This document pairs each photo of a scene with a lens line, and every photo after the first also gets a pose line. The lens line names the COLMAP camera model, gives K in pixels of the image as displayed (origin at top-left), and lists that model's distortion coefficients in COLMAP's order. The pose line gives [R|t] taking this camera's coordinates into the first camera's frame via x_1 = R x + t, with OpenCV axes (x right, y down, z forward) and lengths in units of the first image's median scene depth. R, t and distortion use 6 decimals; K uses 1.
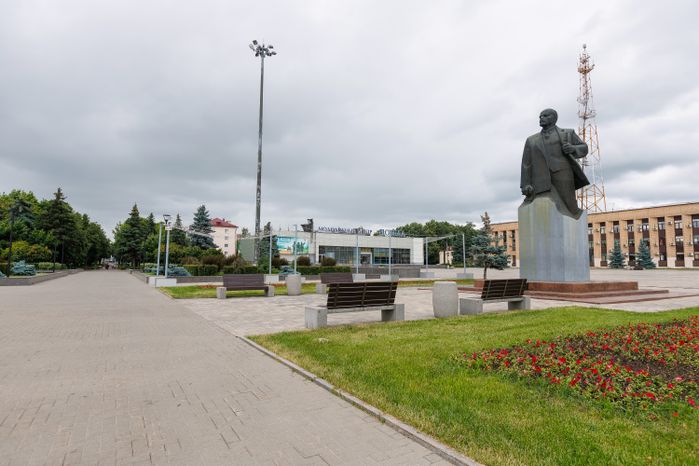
lens RADIAL K [[414.5, 0, 350.2], [0, 414.5, 231.4], [0, 0, 1]] dist [-0.000041, -0.000134]
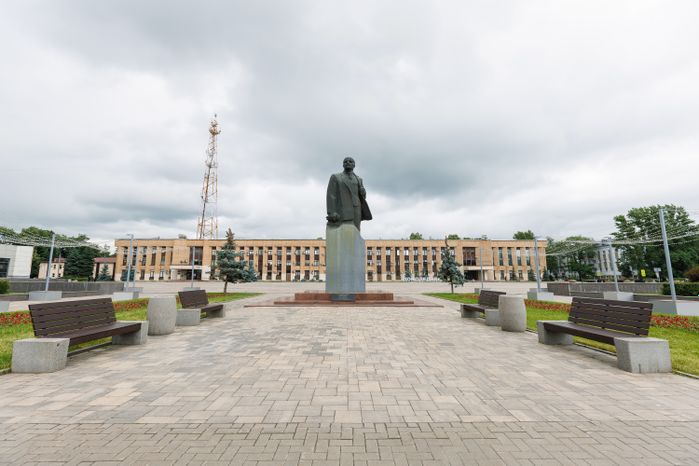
lens RADIAL K [[322.1, 0, 349.9], [0, 322.1, 228.3], [0, 0, 1]] dist [-0.000008, 0.000043]
pose [[0.492114, 0.135255, 0.859959, -0.105353], [-0.070782, 0.990802, -0.115329, 0.011980], [-0.867648, -0.004115, 0.497161, 0.145246]]
